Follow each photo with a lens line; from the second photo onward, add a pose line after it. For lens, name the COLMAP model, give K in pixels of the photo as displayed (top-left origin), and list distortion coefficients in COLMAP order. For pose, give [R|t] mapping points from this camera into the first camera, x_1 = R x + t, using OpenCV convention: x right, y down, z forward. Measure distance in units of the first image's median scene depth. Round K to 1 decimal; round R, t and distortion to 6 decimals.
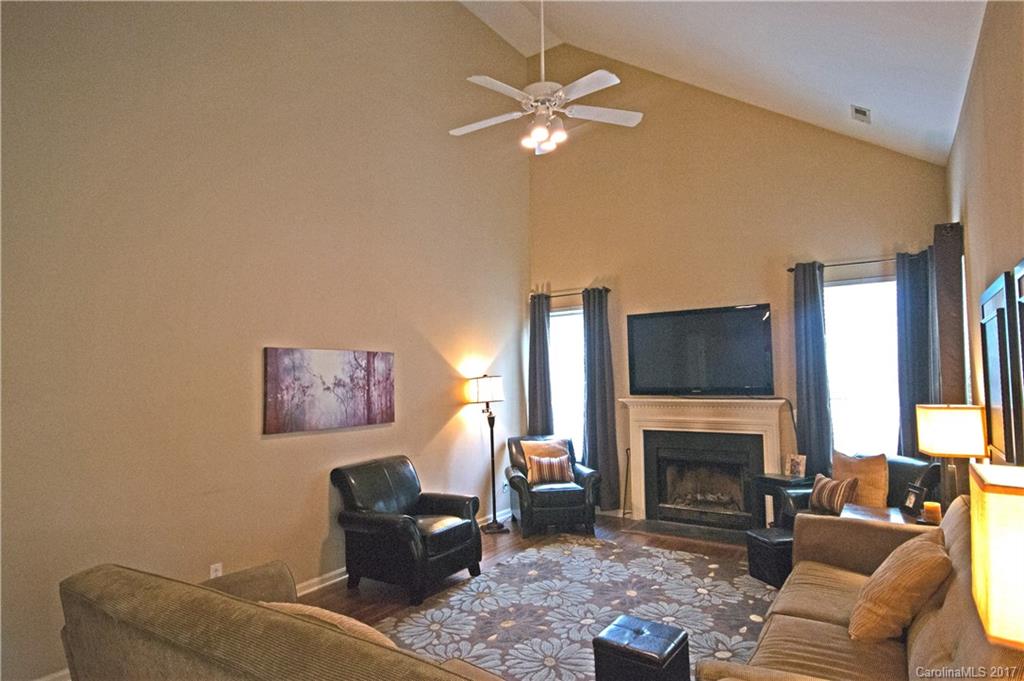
lens RADIAL K [[562.1, 0, 514.1], [0, 562.1, 349.8], [0, 0, 1]] dist [0.014730, 0.001012]
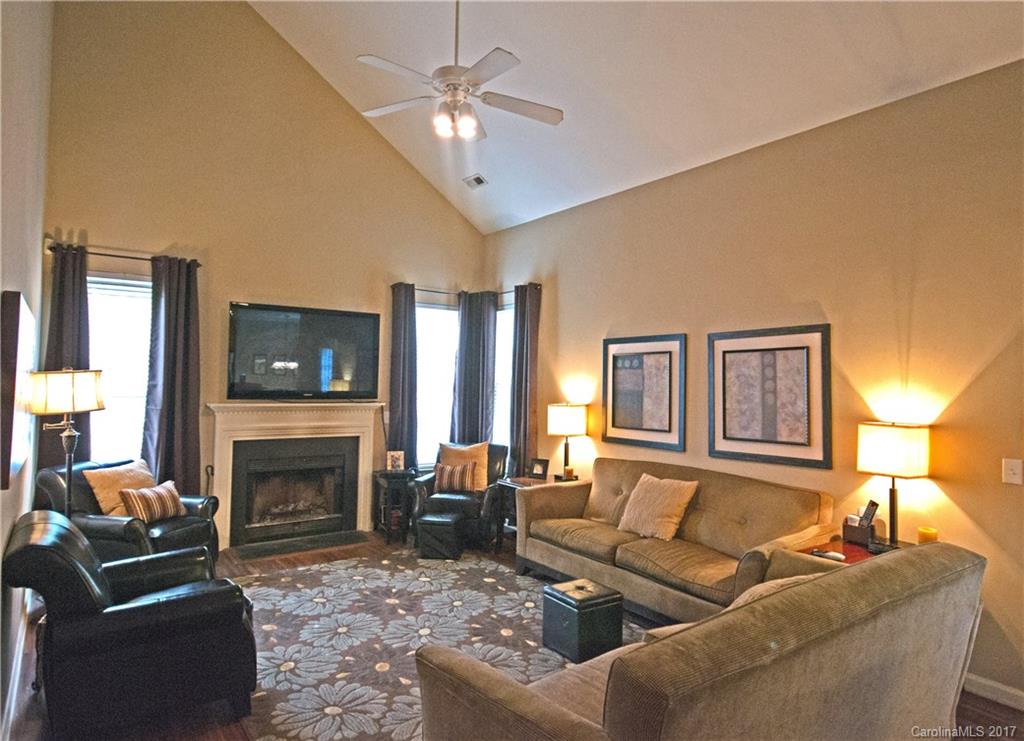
lens RADIAL K [[604.4, 0, 518.6], [0, 604.4, 365.5], [0, 0, 1]] dist [0.000220, -0.001044]
pose [[0.354574, 0.048927, 0.933747, -0.600724], [-0.070646, 0.997177, -0.025424, 0.030552], [-0.932355, -0.056951, 0.357030, 0.377603]]
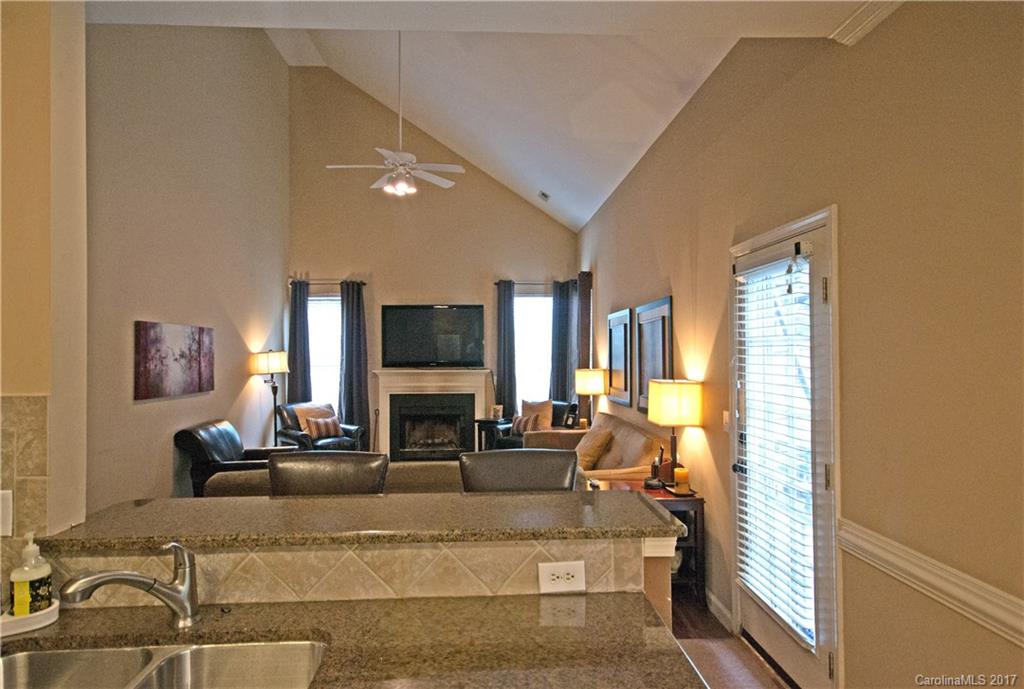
lens RADIAL K [[556.5, 0, 504.9], [0, 556.5, 345.2], [0, 0, 1]] dist [-0.001602, -0.000911]
pose [[0.803778, 0.021816, 0.594529, -0.420617], [-0.038086, 0.999164, 0.014828, -0.000235], [-0.593709, -0.034562, 0.803938, -0.244315]]
